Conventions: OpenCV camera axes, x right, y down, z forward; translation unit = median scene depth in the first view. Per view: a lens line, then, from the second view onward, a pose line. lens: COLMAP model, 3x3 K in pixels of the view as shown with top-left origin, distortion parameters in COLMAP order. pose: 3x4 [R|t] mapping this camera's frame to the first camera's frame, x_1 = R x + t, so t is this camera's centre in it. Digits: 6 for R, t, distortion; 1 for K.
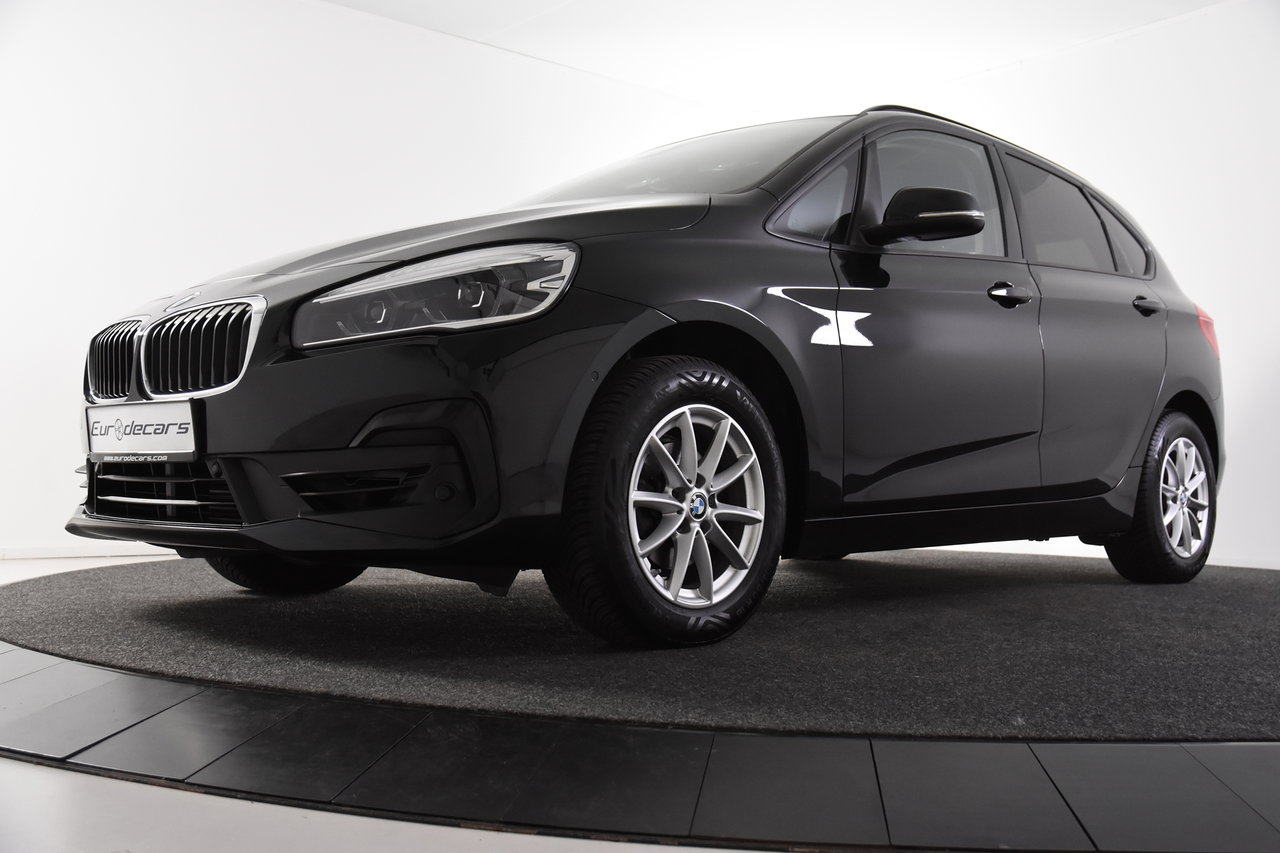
lens RADIAL K [[1286.1, 0, 640.4], [0, 1286.1, 420.2], [0, 0, 1]] dist [-0.021370, 0.000000]
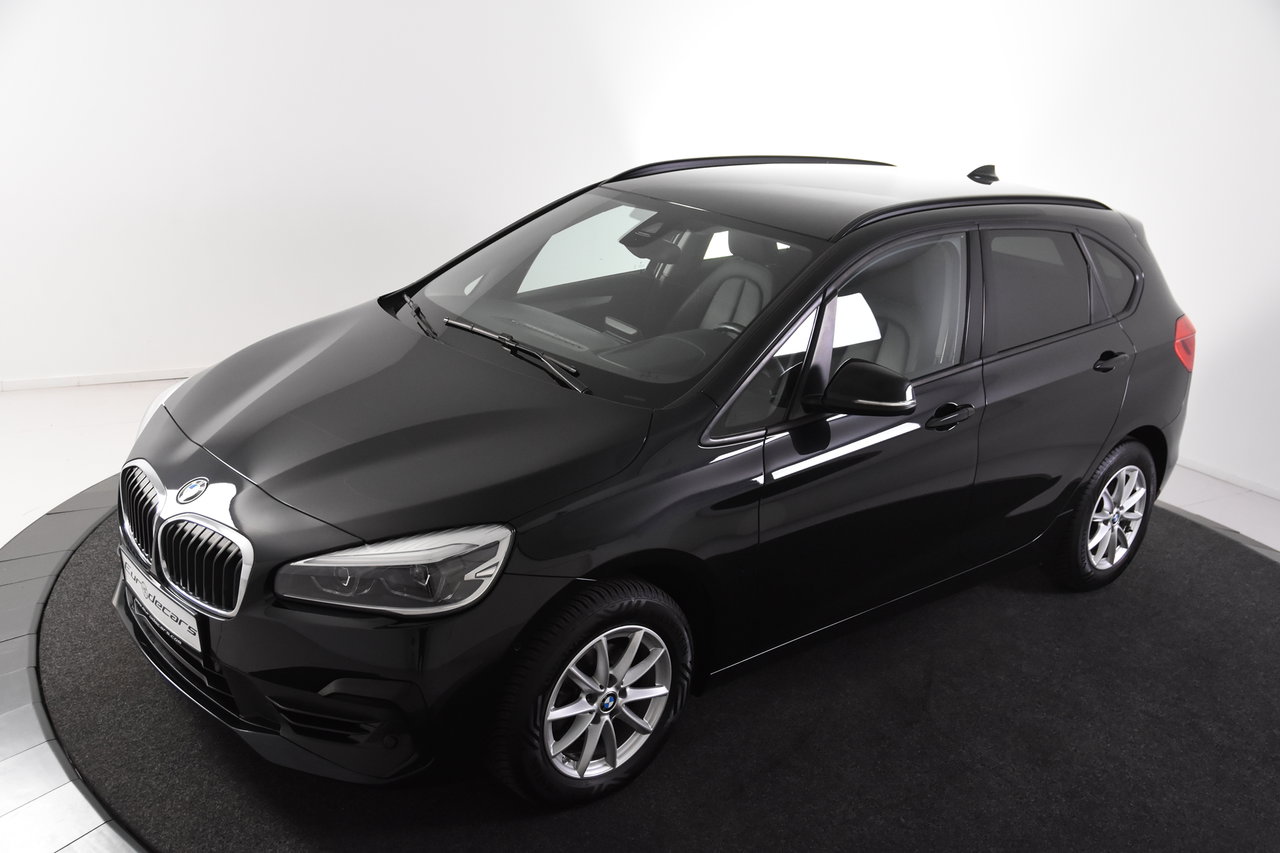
lens RADIAL K [[1286.1, 0, 636.7], [0, 1286.1, 433.0], [0, 0, 1]] dist [-0.021370, 0.000000]
pose [[0.994138, 0.095989, -0.049755, 0.108609], [-0.073032, 0.935526, 0.345627, -0.602757], [0.079723, -0.339967, 0.937052, -0.059413]]
